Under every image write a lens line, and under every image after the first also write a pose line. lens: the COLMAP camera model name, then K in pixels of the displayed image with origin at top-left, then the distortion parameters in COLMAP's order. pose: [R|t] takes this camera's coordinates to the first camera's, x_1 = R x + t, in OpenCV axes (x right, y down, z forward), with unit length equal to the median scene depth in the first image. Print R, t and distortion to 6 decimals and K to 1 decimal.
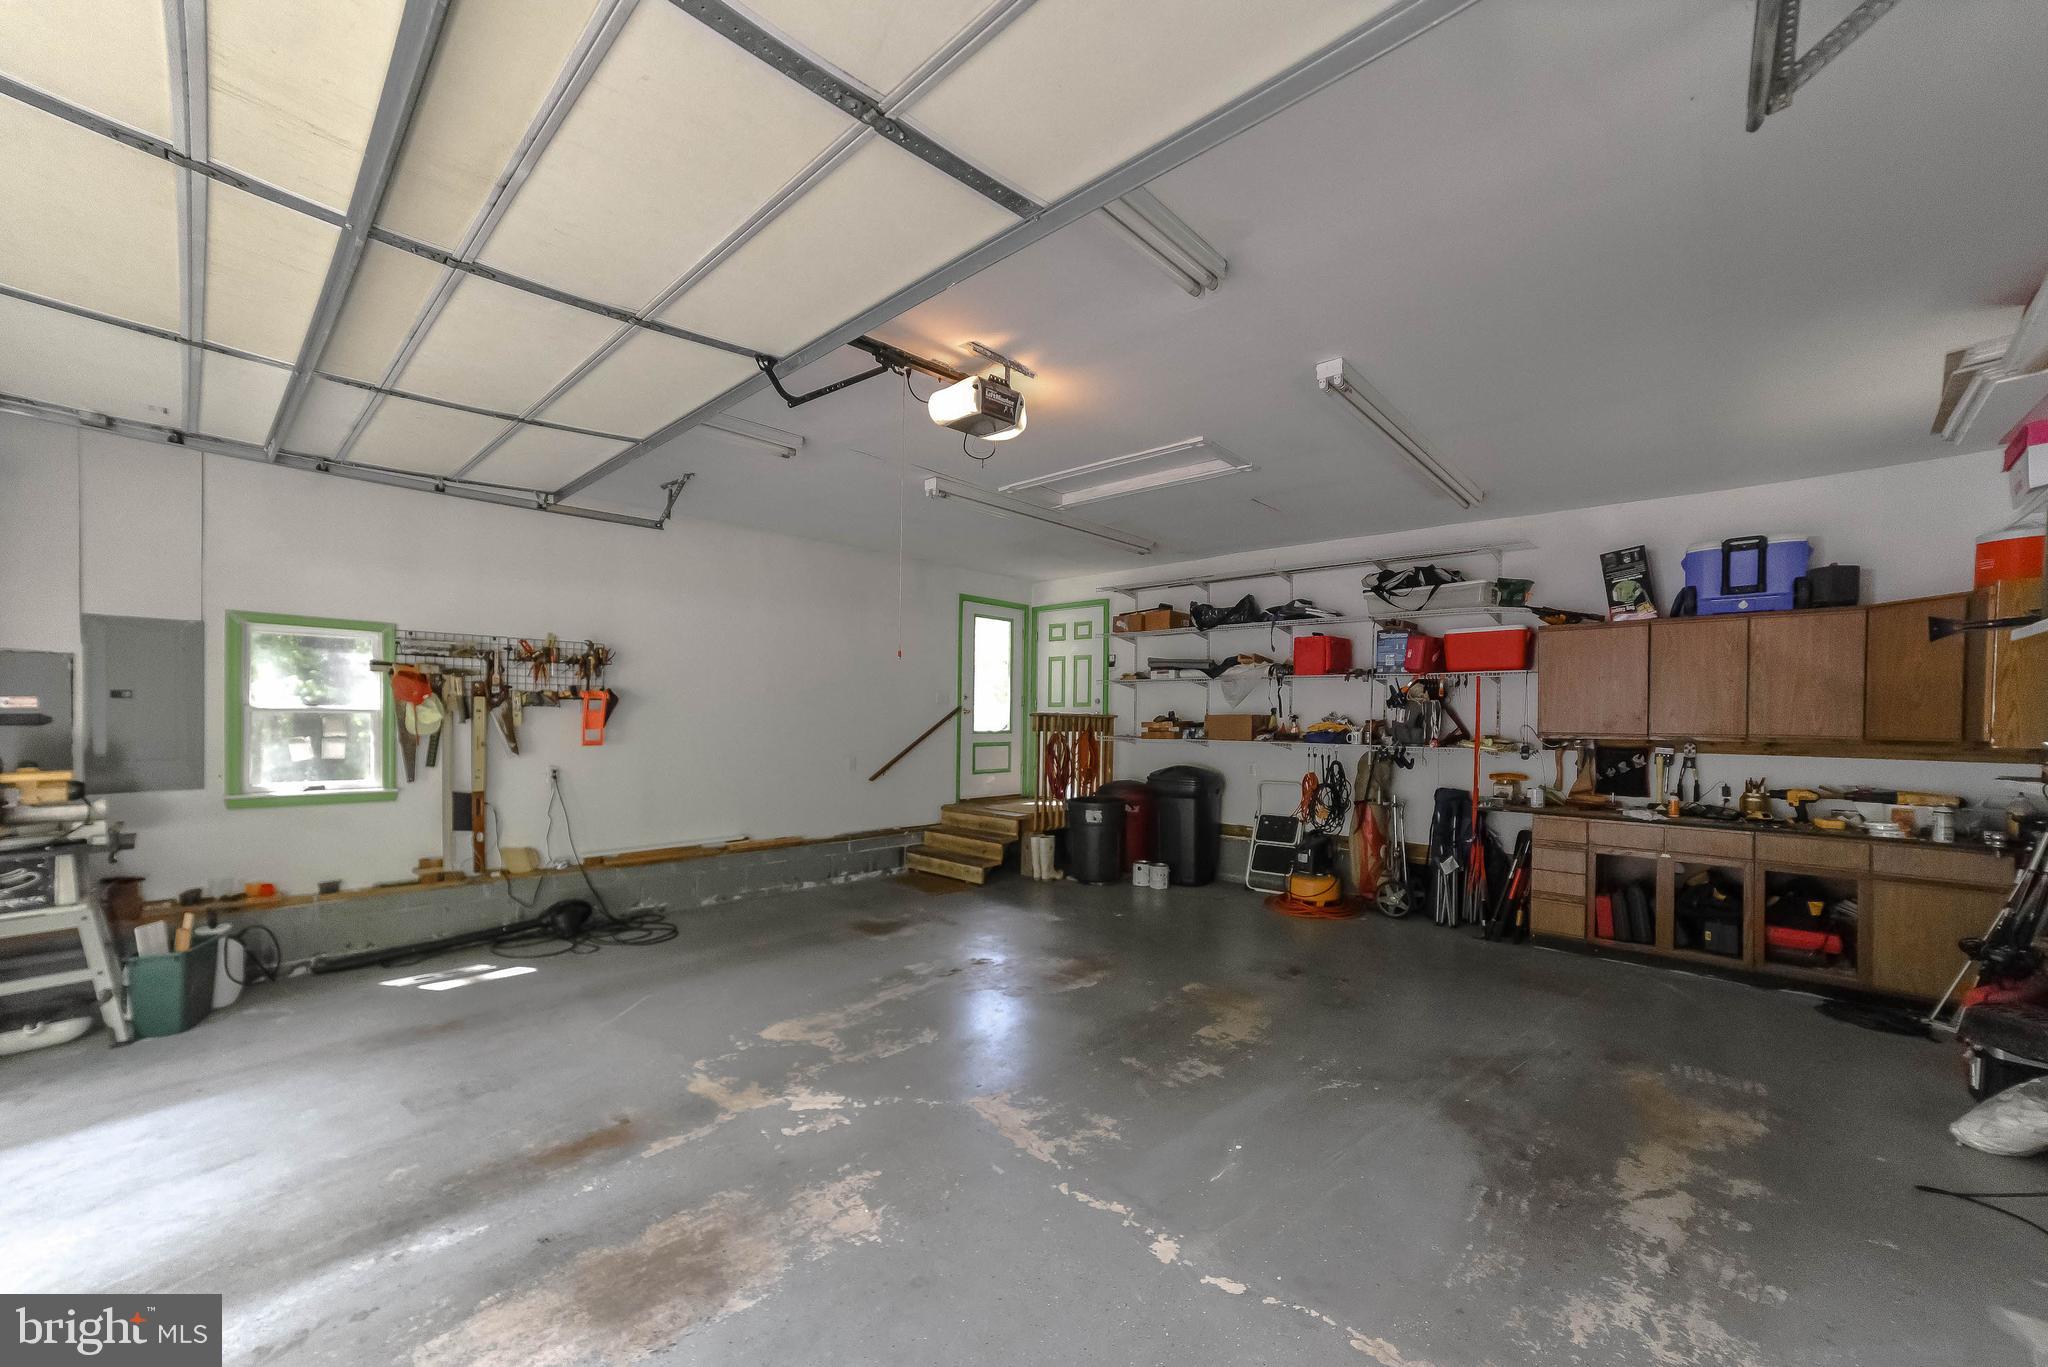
lens RADIAL K [[794.3, 0, 1022.6], [0, 794.3, 716.9], [0, 0, 1]] dist [-0.066500, 0.034020]
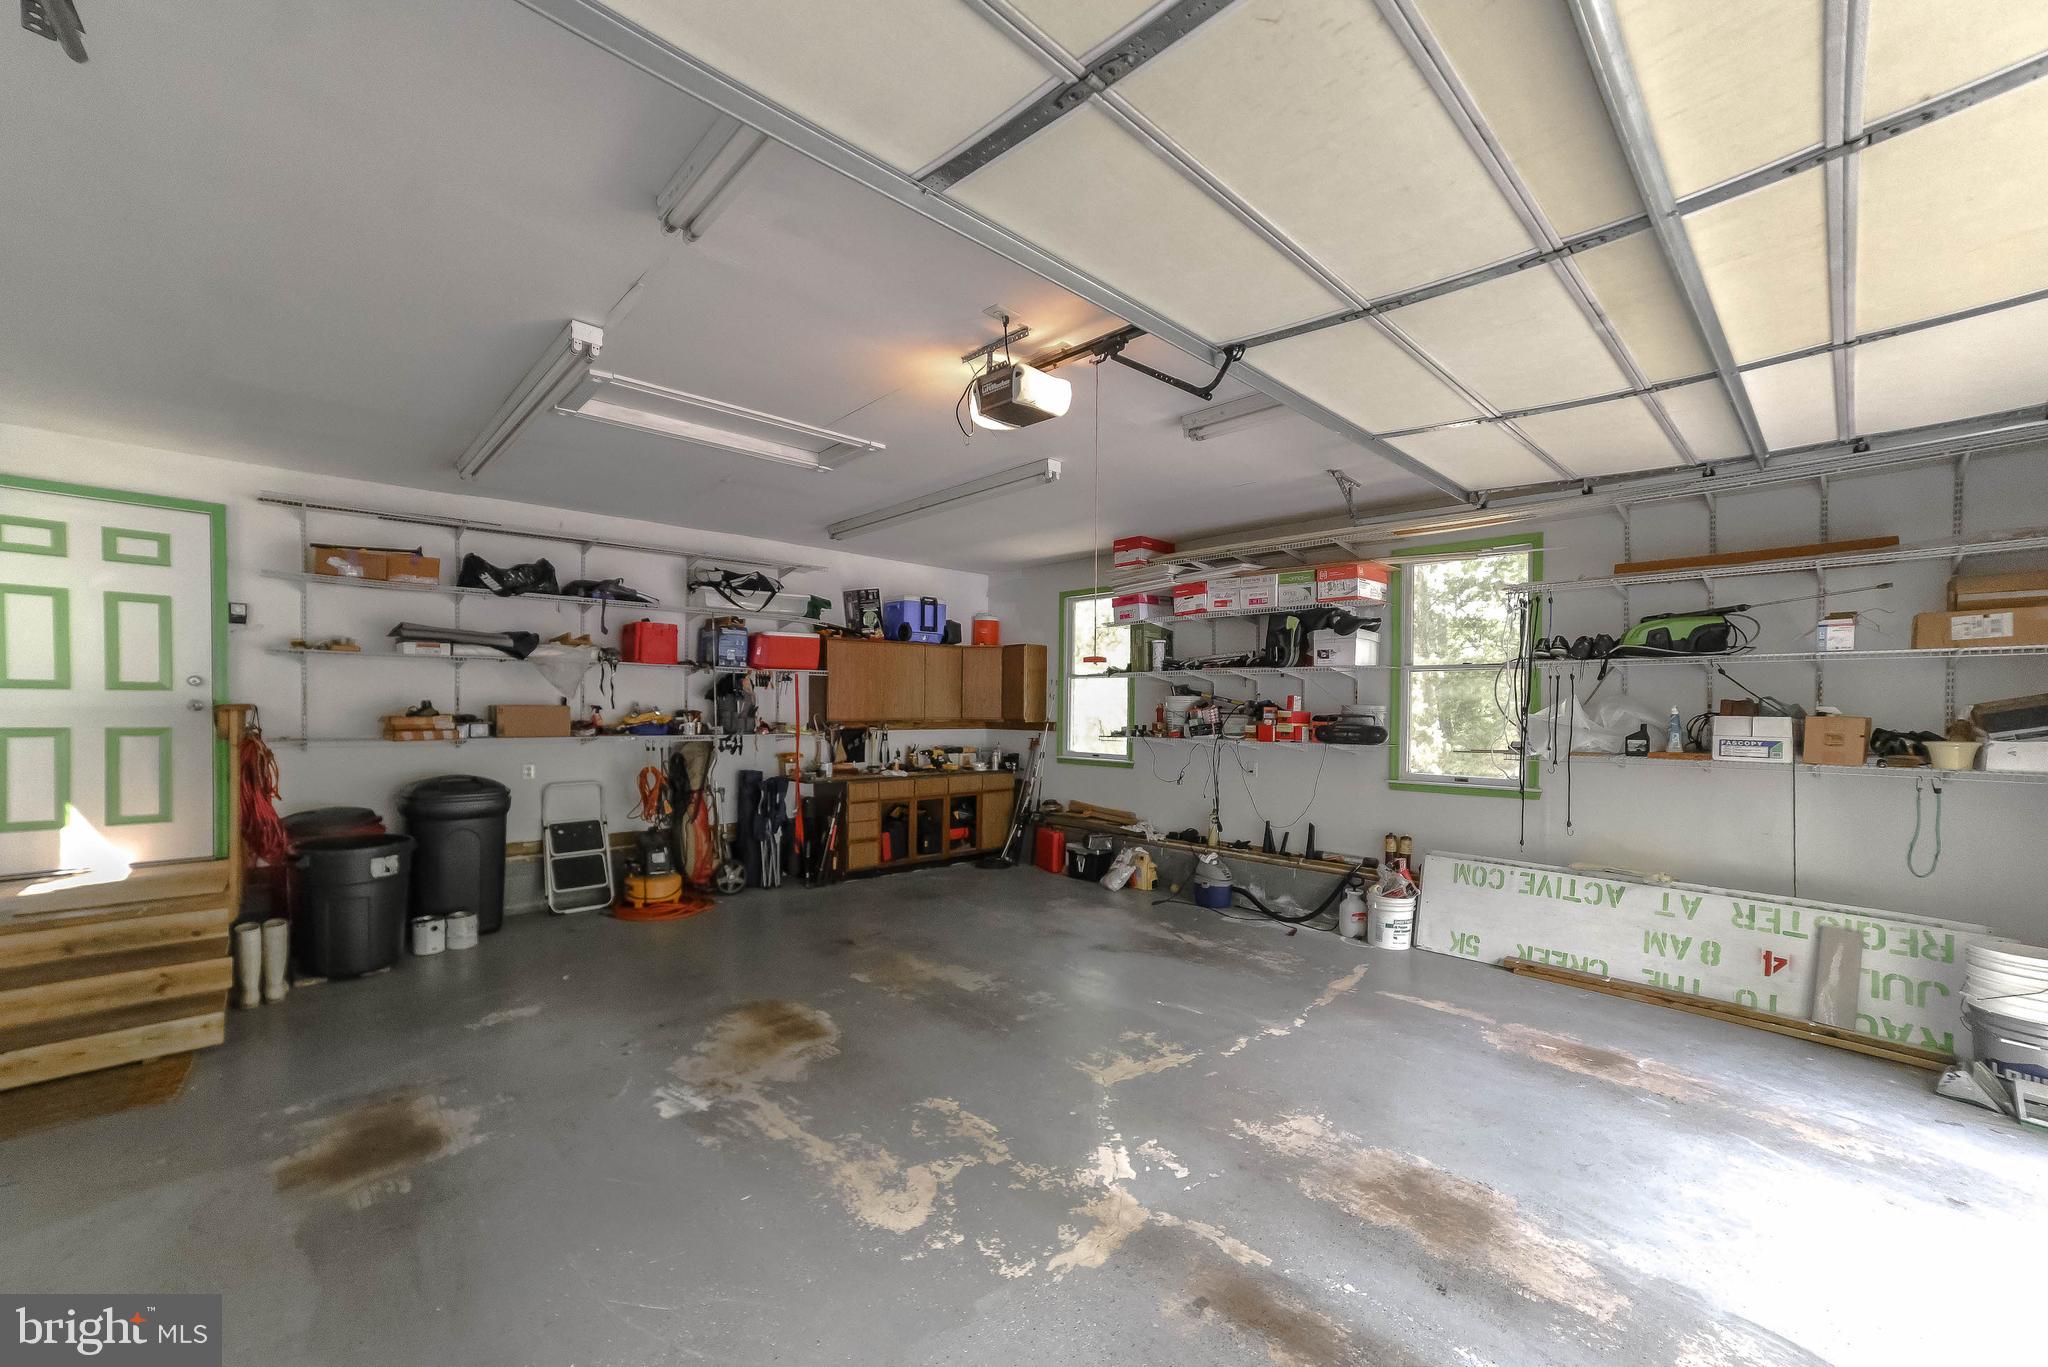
lens RADIAL K [[794.3, 0, 1022.6], [0, 794.3, 716.9], [0, 0, 1]] dist [-0.066500, 0.034020]
pose [[0.088144, -0.023831, 0.995823, -0.676723], [-0.008230, 0.999662, 0.024651, -0.020903], [-0.996074, -0.010368, 0.087918, 0.609164]]
